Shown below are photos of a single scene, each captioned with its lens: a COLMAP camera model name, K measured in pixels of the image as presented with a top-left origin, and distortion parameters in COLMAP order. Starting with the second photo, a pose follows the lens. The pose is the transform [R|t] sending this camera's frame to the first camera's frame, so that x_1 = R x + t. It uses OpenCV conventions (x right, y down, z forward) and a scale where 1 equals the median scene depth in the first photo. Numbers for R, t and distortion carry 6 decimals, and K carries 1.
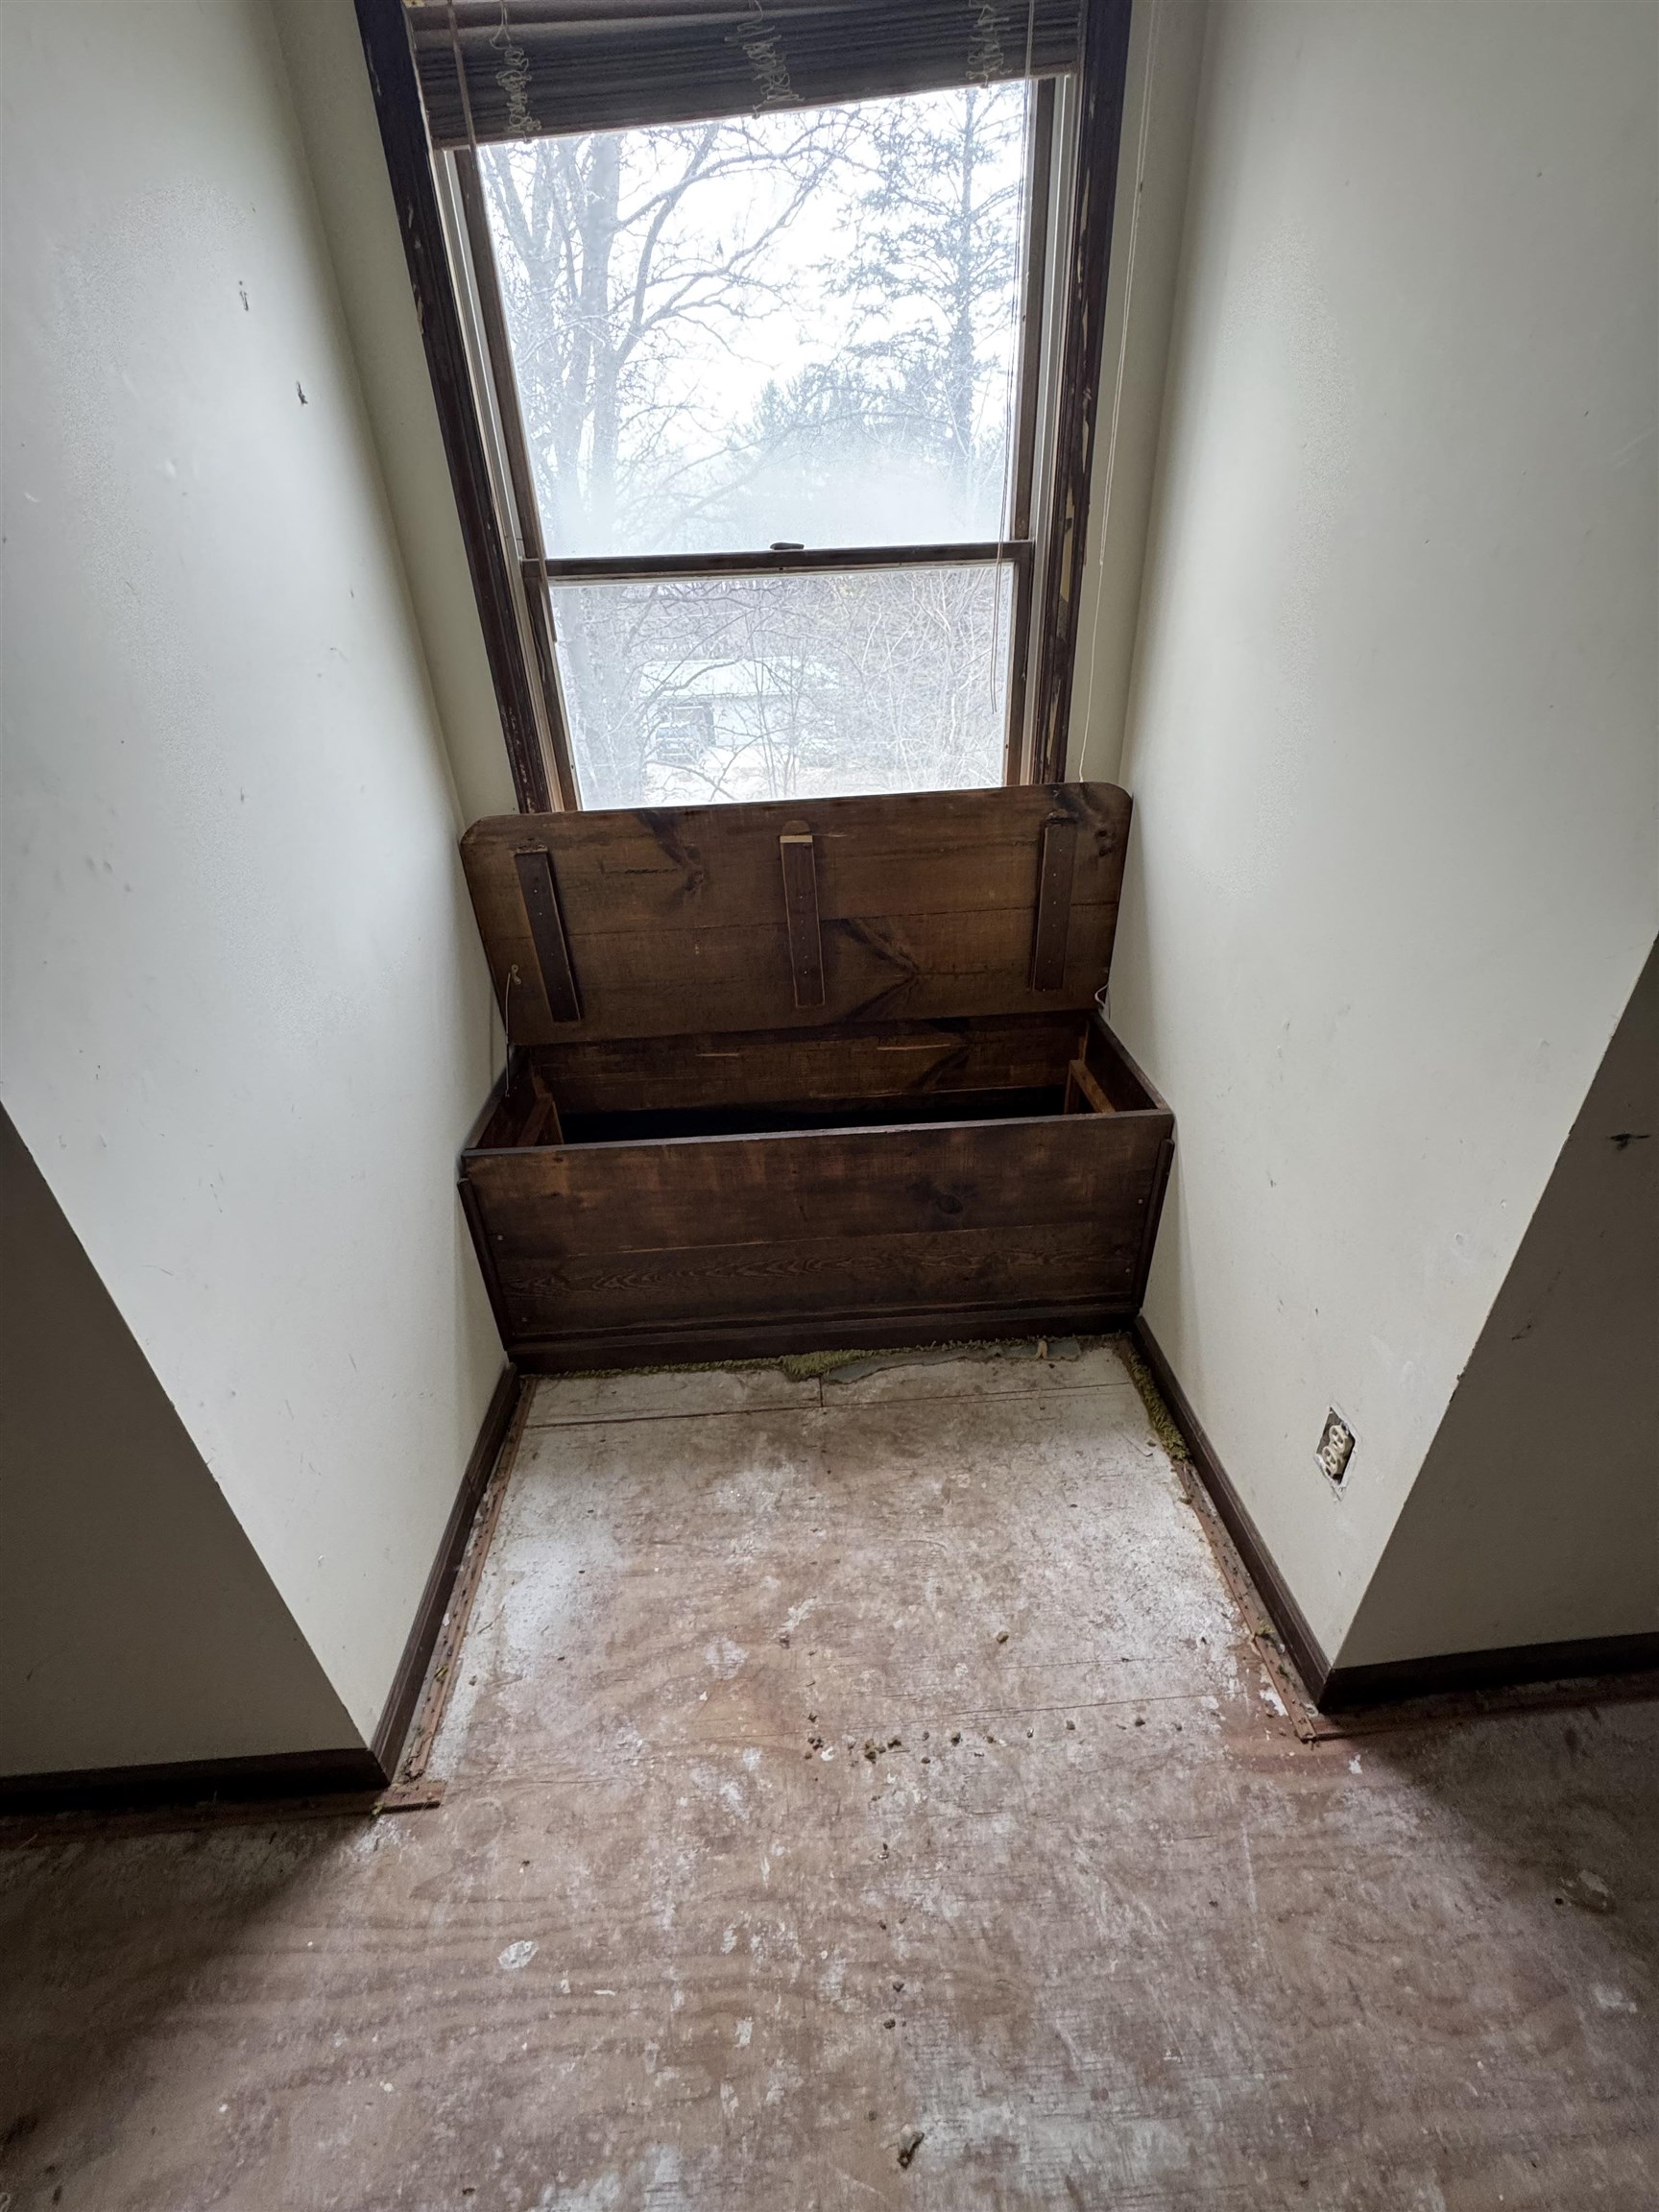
lens RADIAL K [[896.0, 0, 820.0], [0, 896.0, 1109.2], [0, 0, 1]] dist [-0.004088, 0.000700]
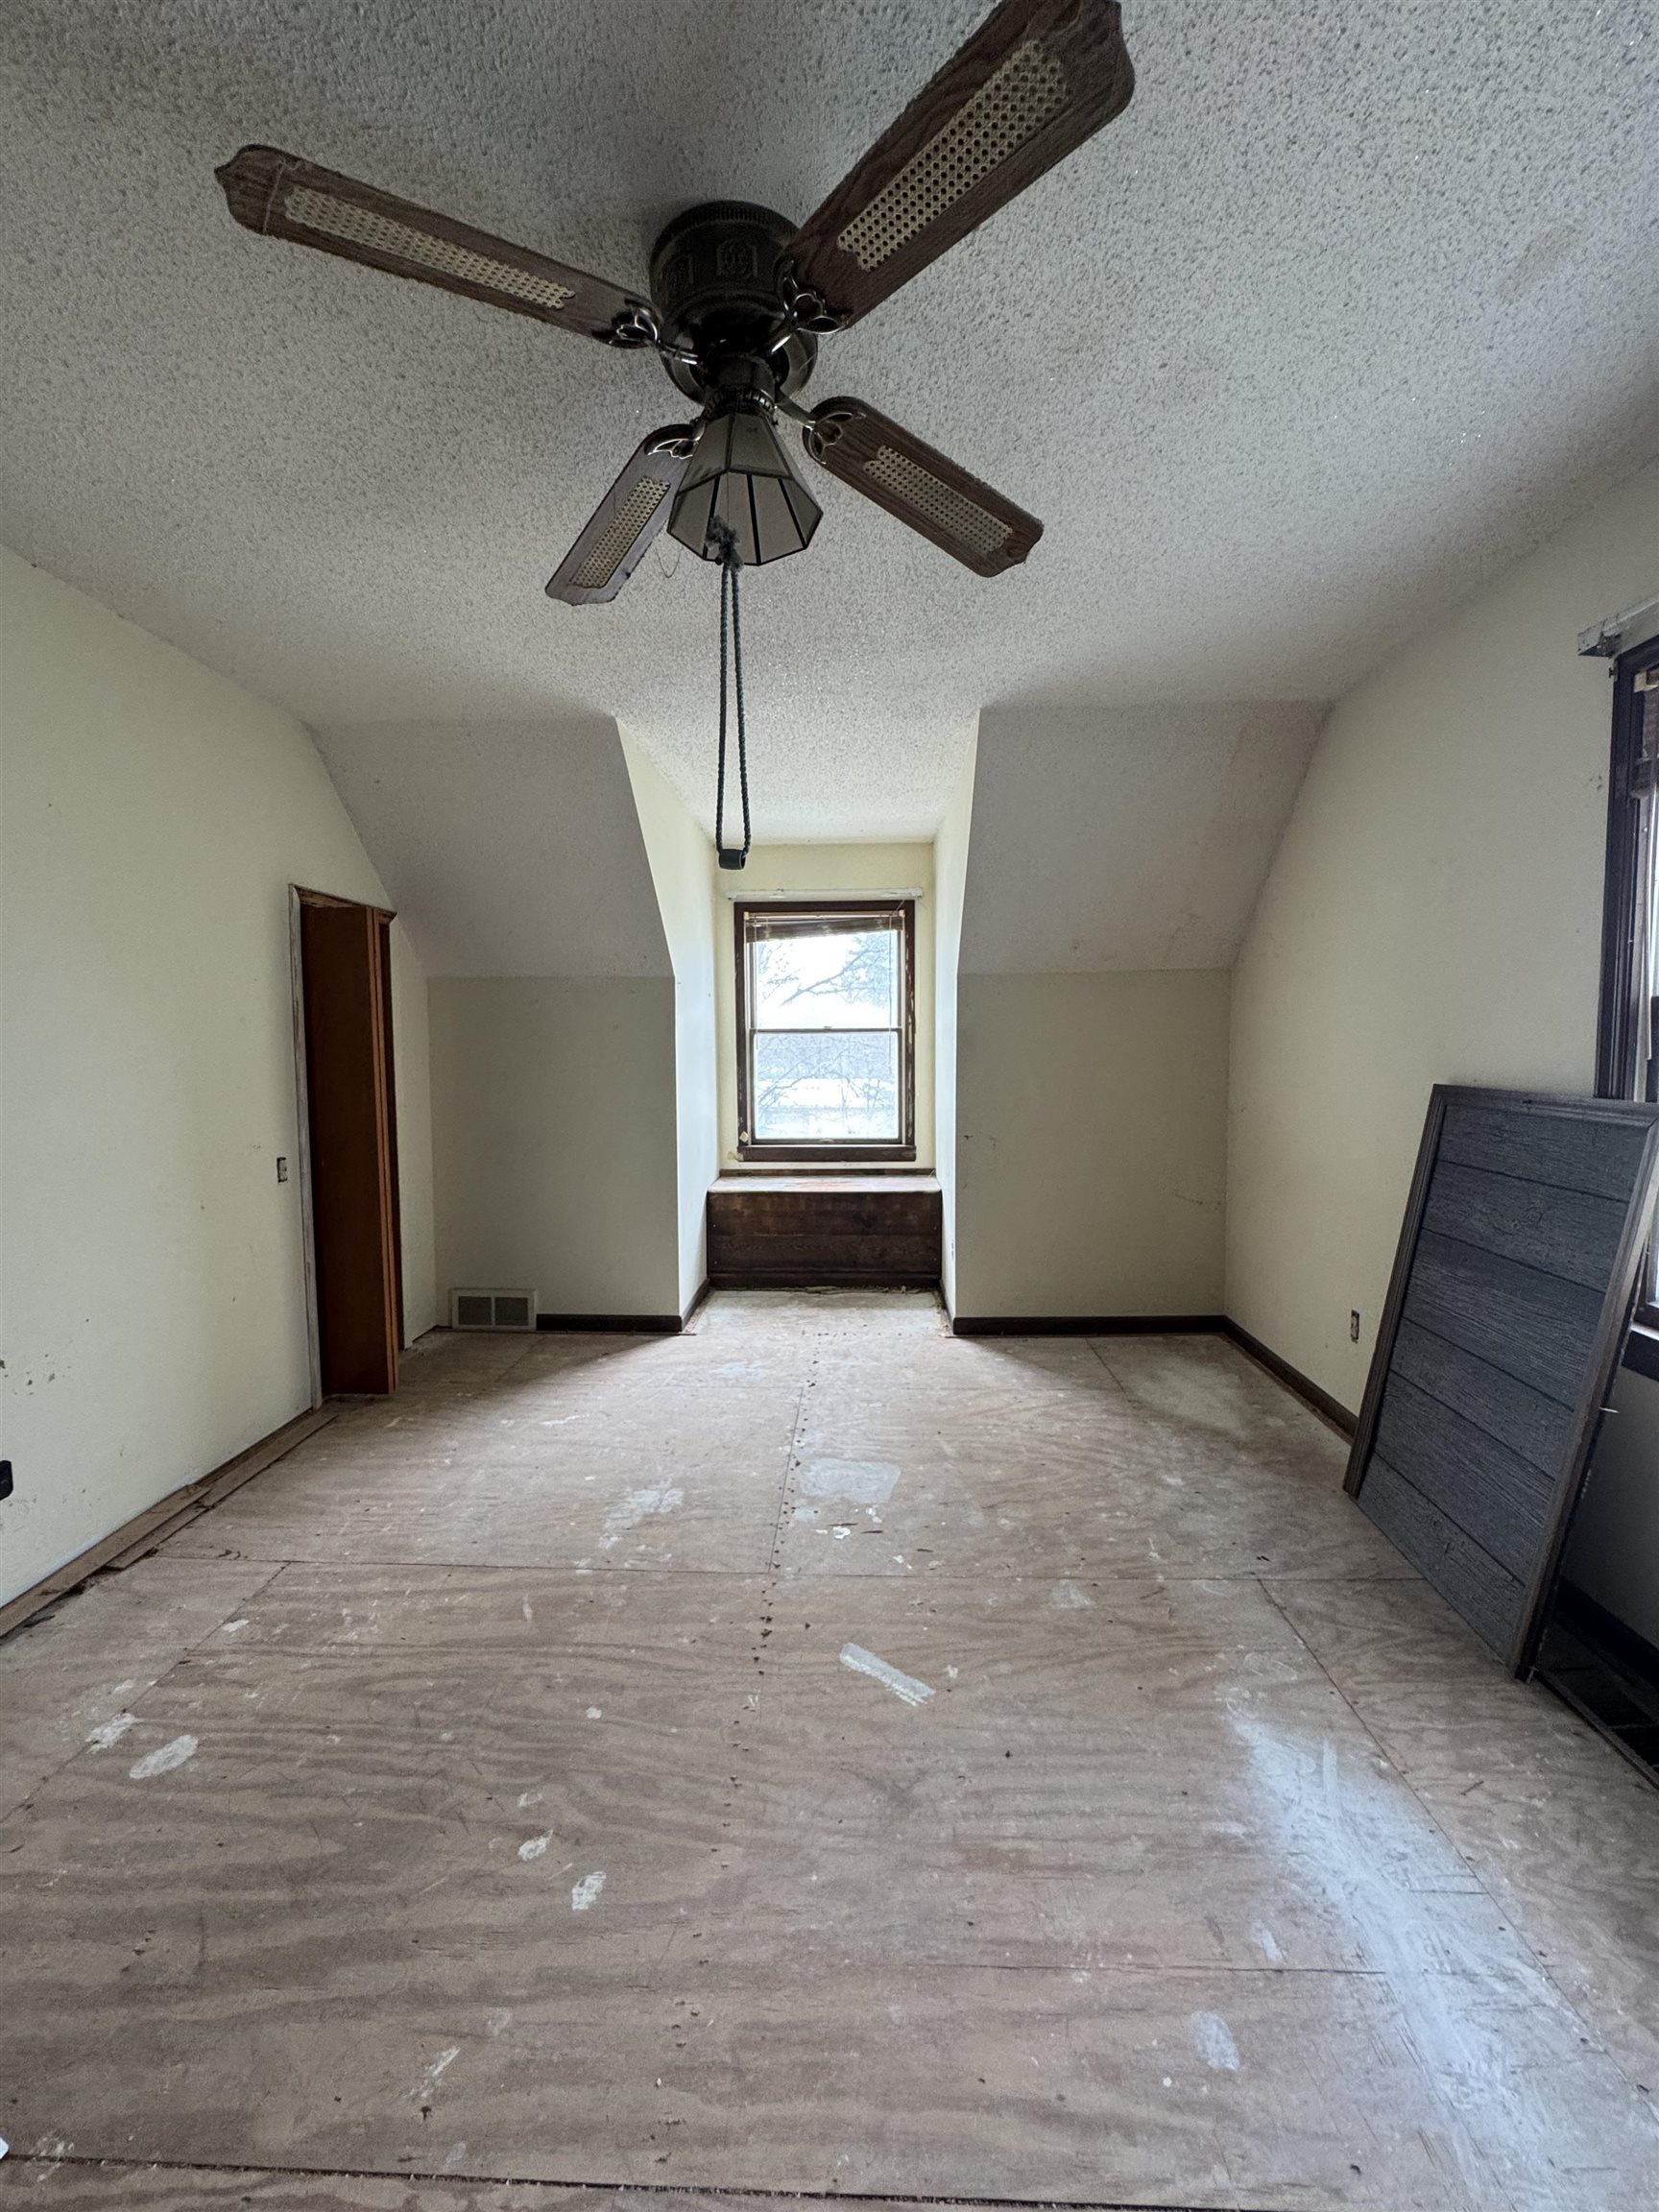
lens RADIAL K [[896.0, 0, 829.4], [0, 896.0, 1093.3], [0, 0, 1]] dist [-0.004088, 0.000700]
pose [[0.994996, 0.038001, -0.092401, 0.375609], [-0.075683, 0.890436, -0.448771, 1.425716], [0.065223, 0.453519, 0.888857, -2.429796]]
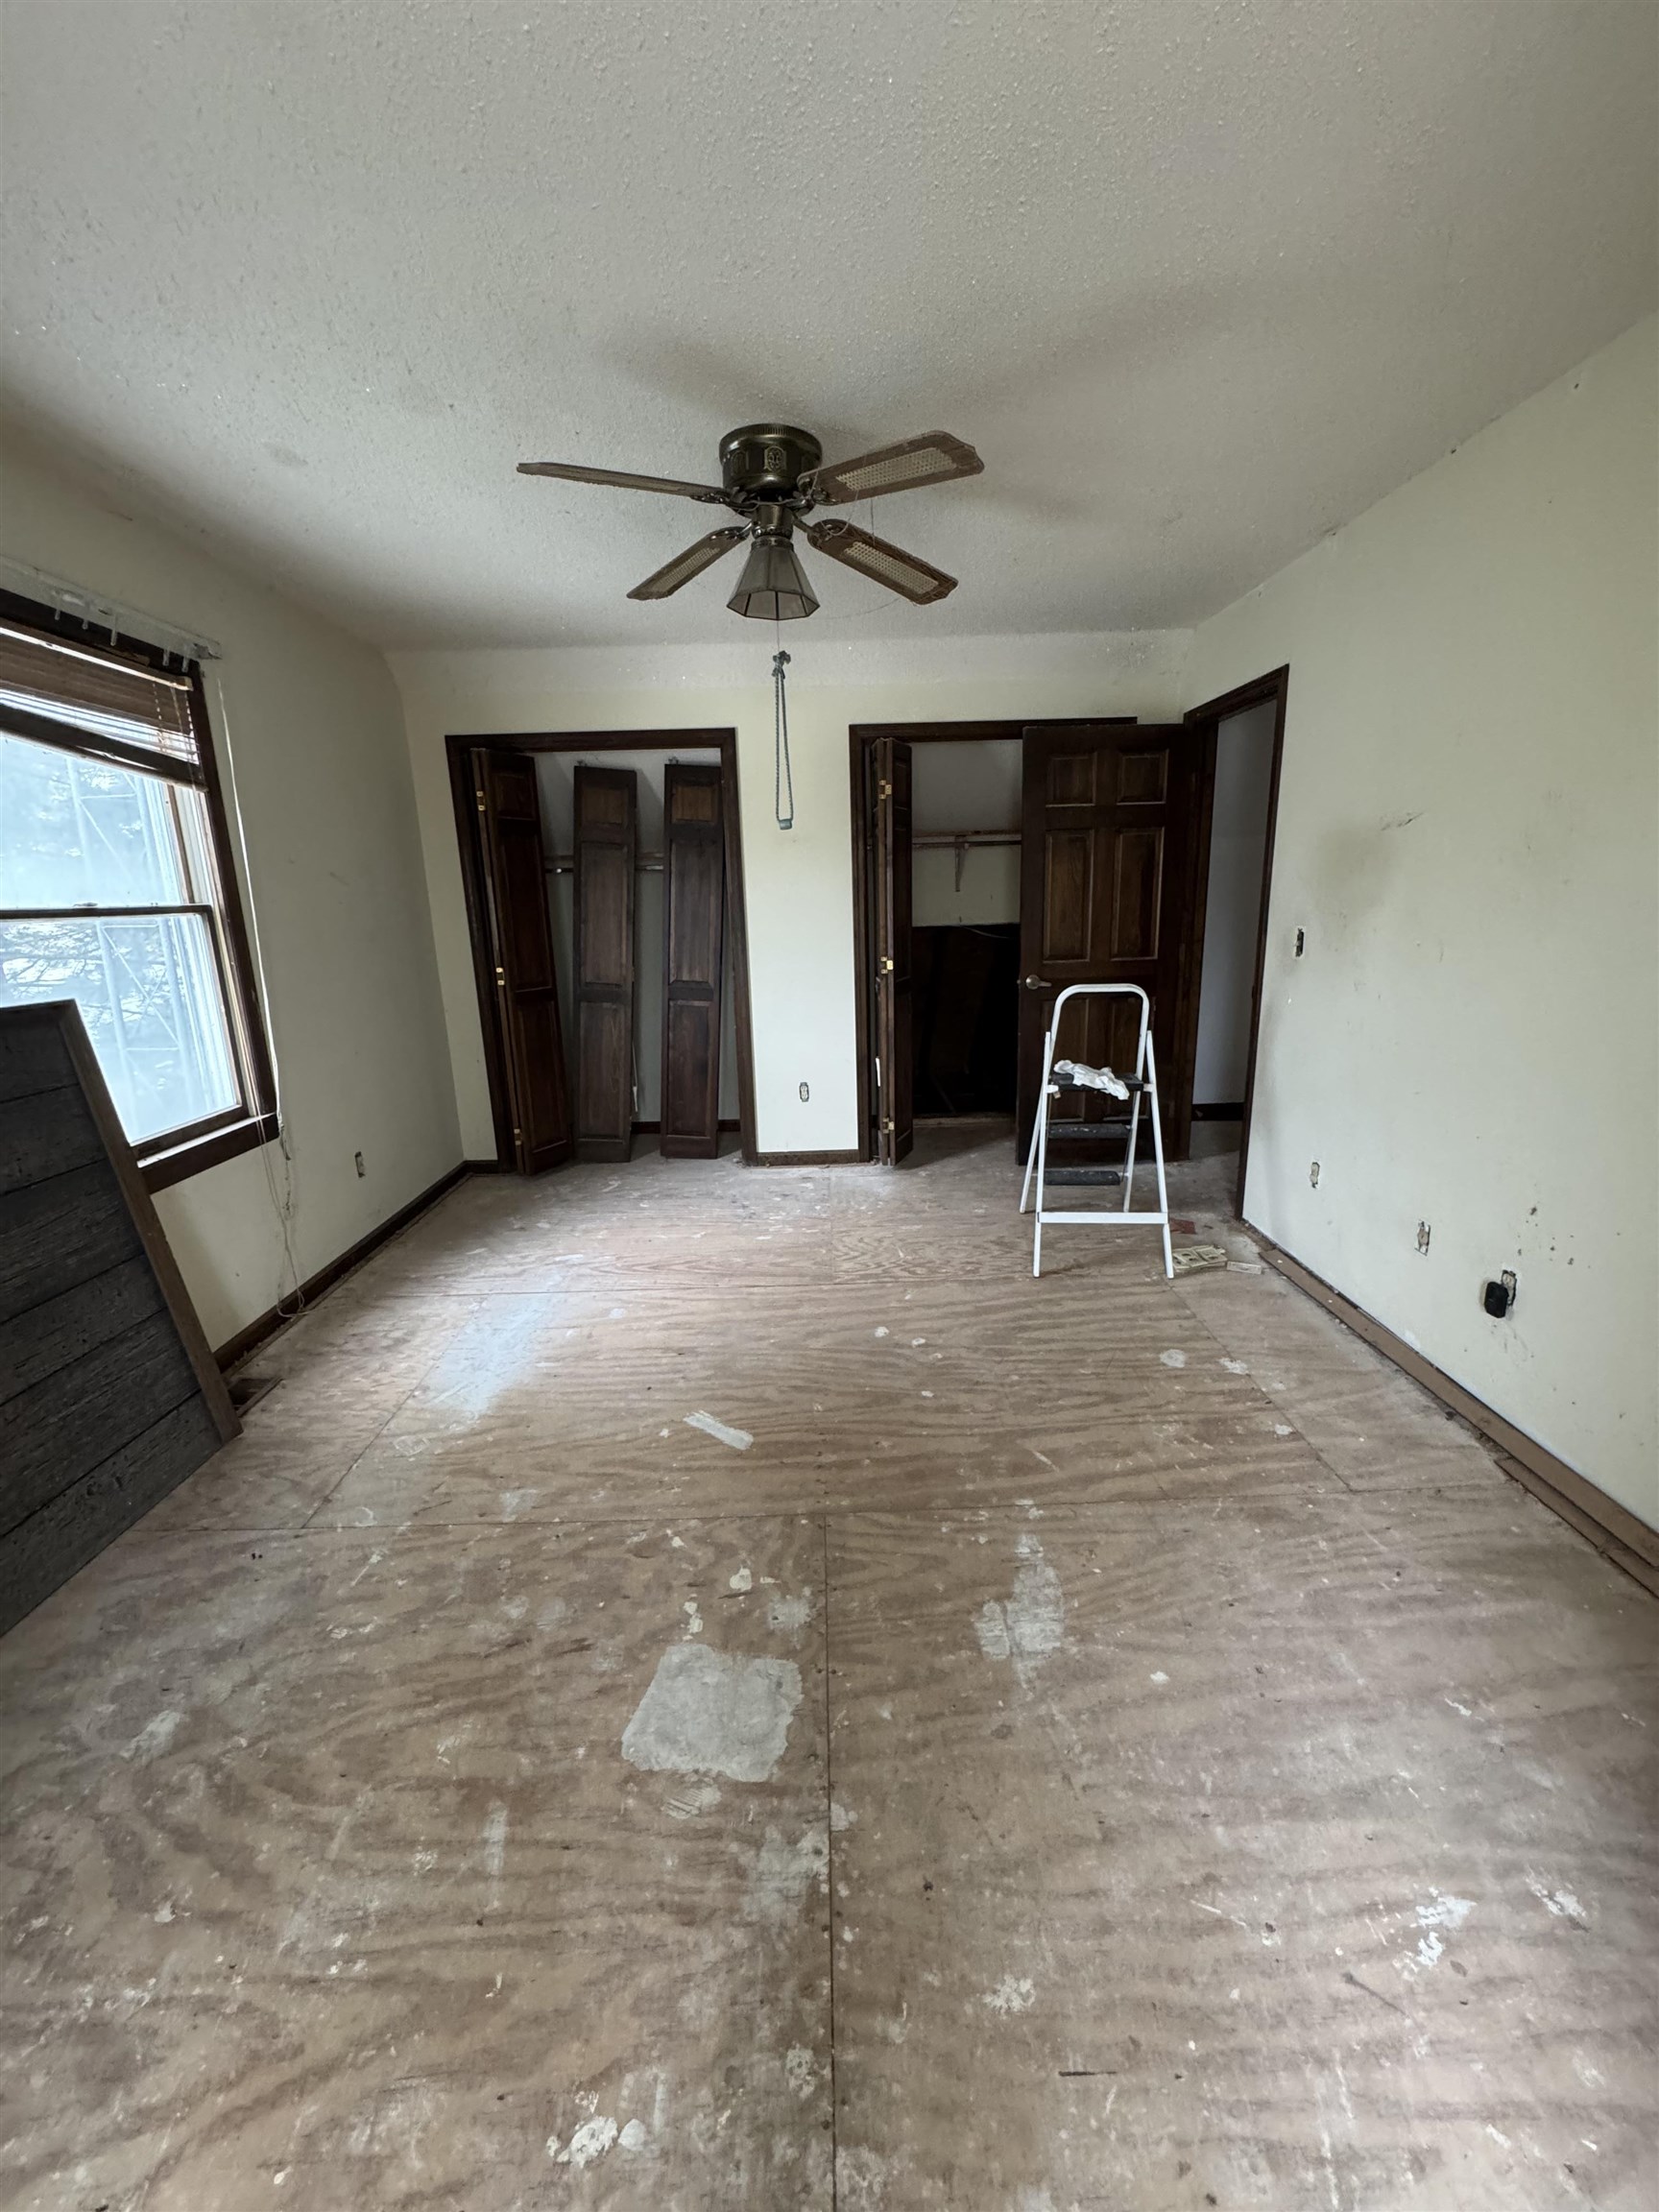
lens RADIAL K [[896.0, 0, 824.4], [0, 896.0, 1100.5], [0, 0, 1]] dist [-0.004088, 0.000700]
pose [[-0.996908, 0.052461, 0.058503, -0.034801], [0.078299, 0.726005, 0.683218, -0.301657], [-0.006631, 0.685686, -0.727867, 0.445971]]
